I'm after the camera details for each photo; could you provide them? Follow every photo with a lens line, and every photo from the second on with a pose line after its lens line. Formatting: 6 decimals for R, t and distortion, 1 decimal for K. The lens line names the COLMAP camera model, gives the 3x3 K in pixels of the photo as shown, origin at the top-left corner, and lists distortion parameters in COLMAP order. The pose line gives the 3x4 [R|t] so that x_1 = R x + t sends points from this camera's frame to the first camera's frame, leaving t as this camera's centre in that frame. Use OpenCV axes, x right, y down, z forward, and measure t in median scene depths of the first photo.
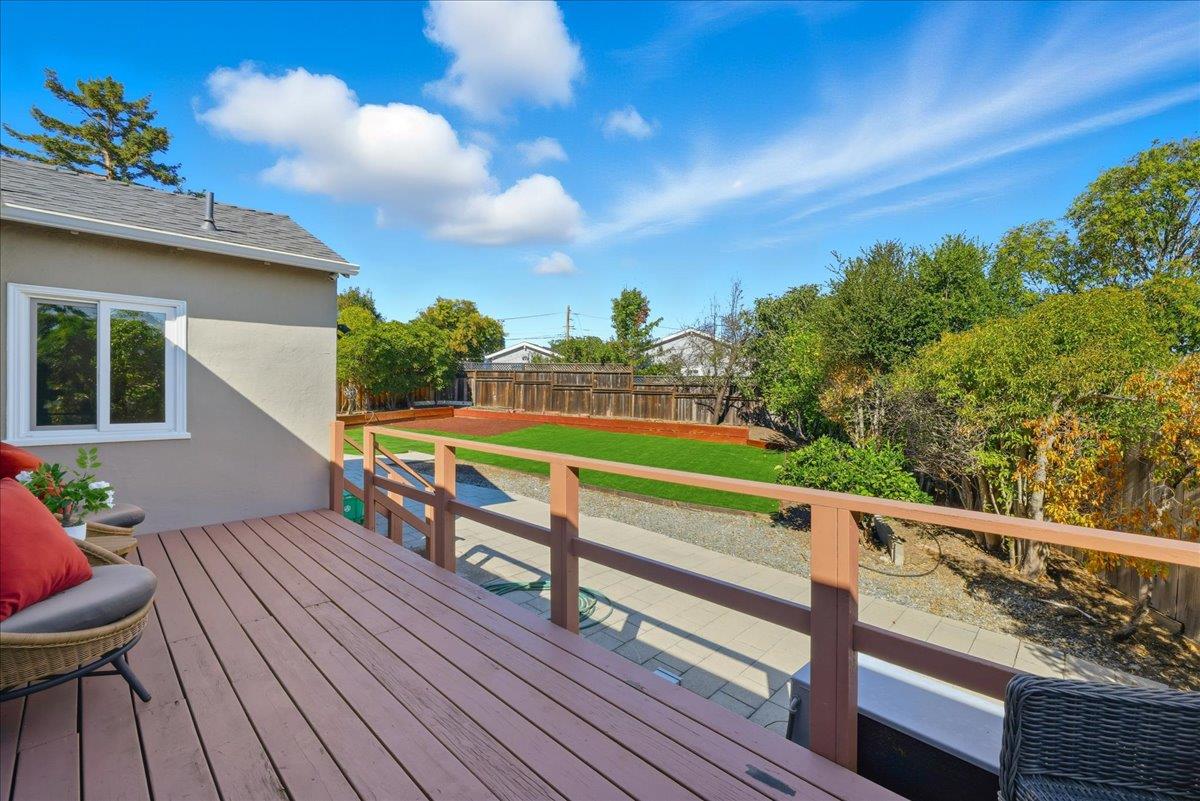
lens RADIAL K [[511.6, 0, 602.1], [0, 511.6, 392.6], [0, 0, 1]] dist [0.001081, -0.000004]
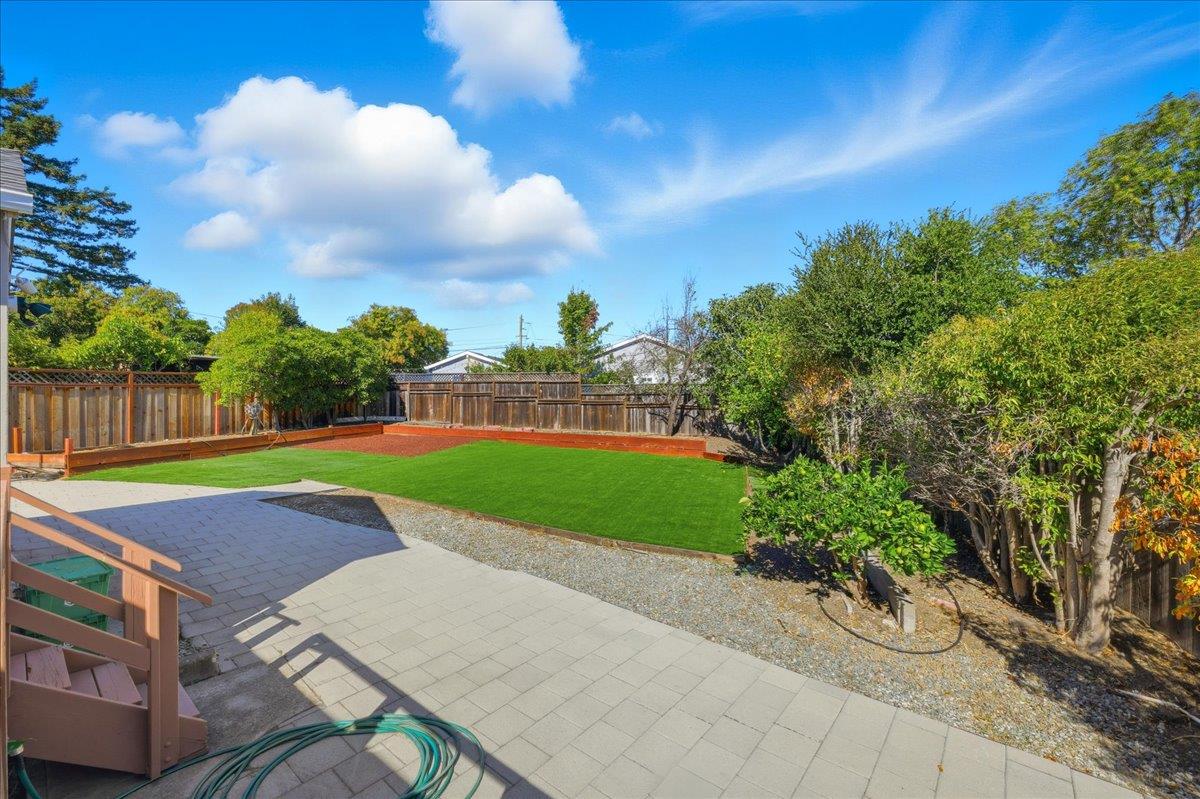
lens RADIAL K [[502.9, 0, 600.0], [0, 502.9, 399.5], [0, 0, 1]] dist [-0.000425, -0.000007]
pose [[0.997107, -0.019610, 0.073438, 0.028660], [0.020093, 0.999781, -0.005837, -0.000517], [-0.073307, 0.007296, 0.997283, 0.096693]]
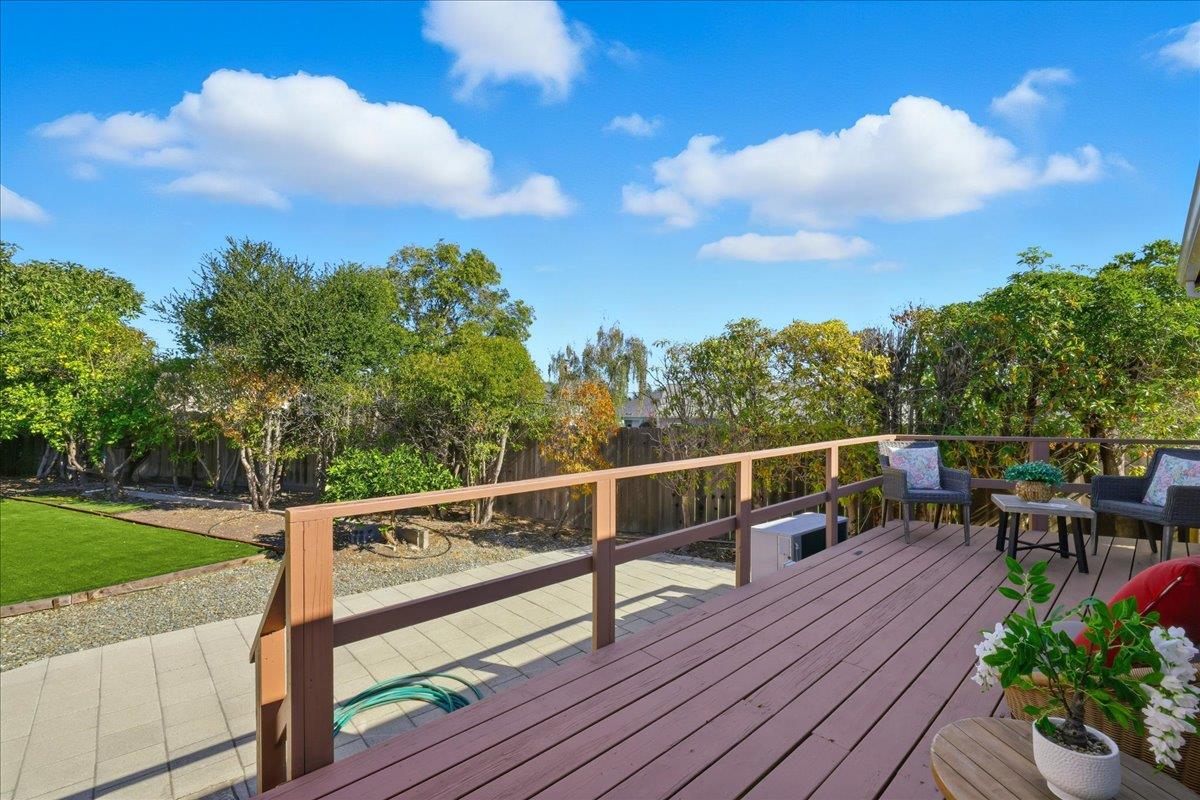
lens RADIAL K [[515.6, 0, 600.0], [0, 515.6, 400.0], [0, 0, 1]] dist [-0.000609, 0.000216]
pose [[0.059820, -0.007579, 0.998180, -0.179664], [0.006164, 0.999955, 0.007223, -0.002964], [-0.998190, 0.005720, 0.059864, 0.164443]]
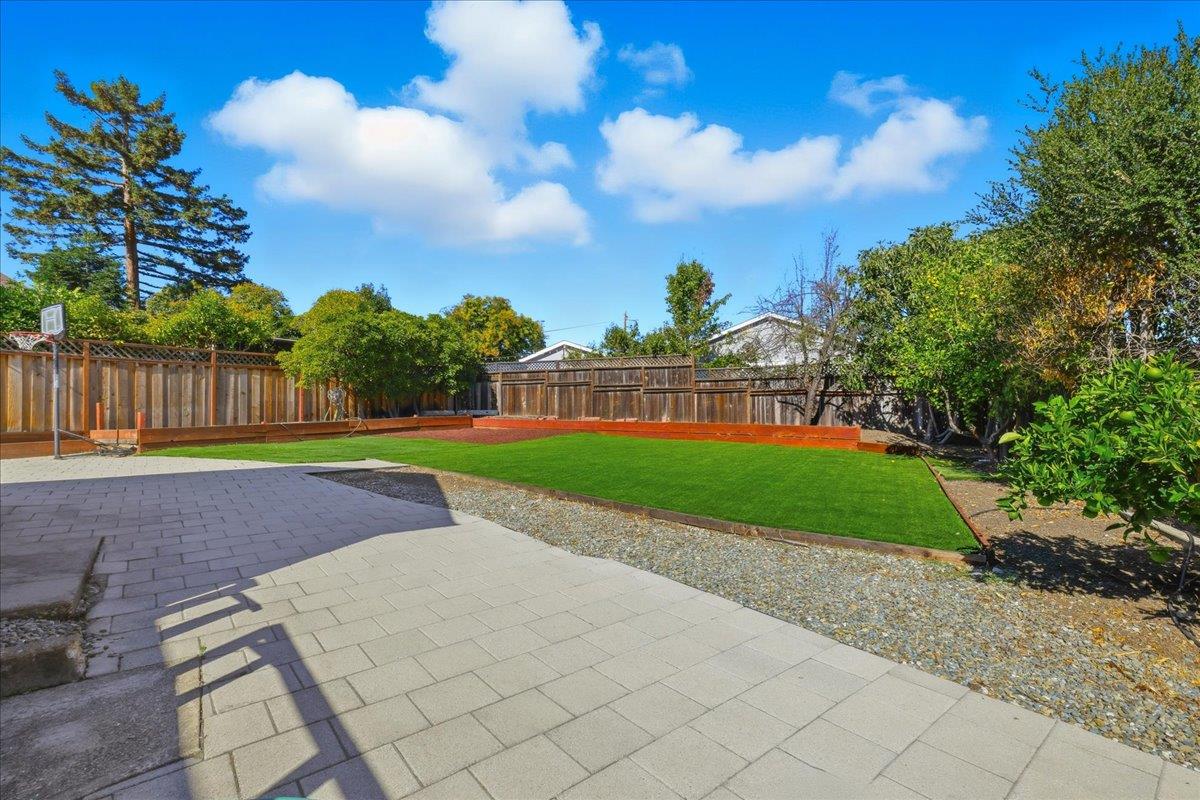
lens RADIAL K [[541.5, 0, 611.1], [0, 541.5, 404.3], [0, 0, 1]] dist [-0.001327, 0.000158]
pose [[0.993373, -0.027988, -0.111475, 0.027014], [0.025043, 0.999302, -0.027730, 0.043083], [0.112173, 0.024755, 0.993380, 0.185887]]
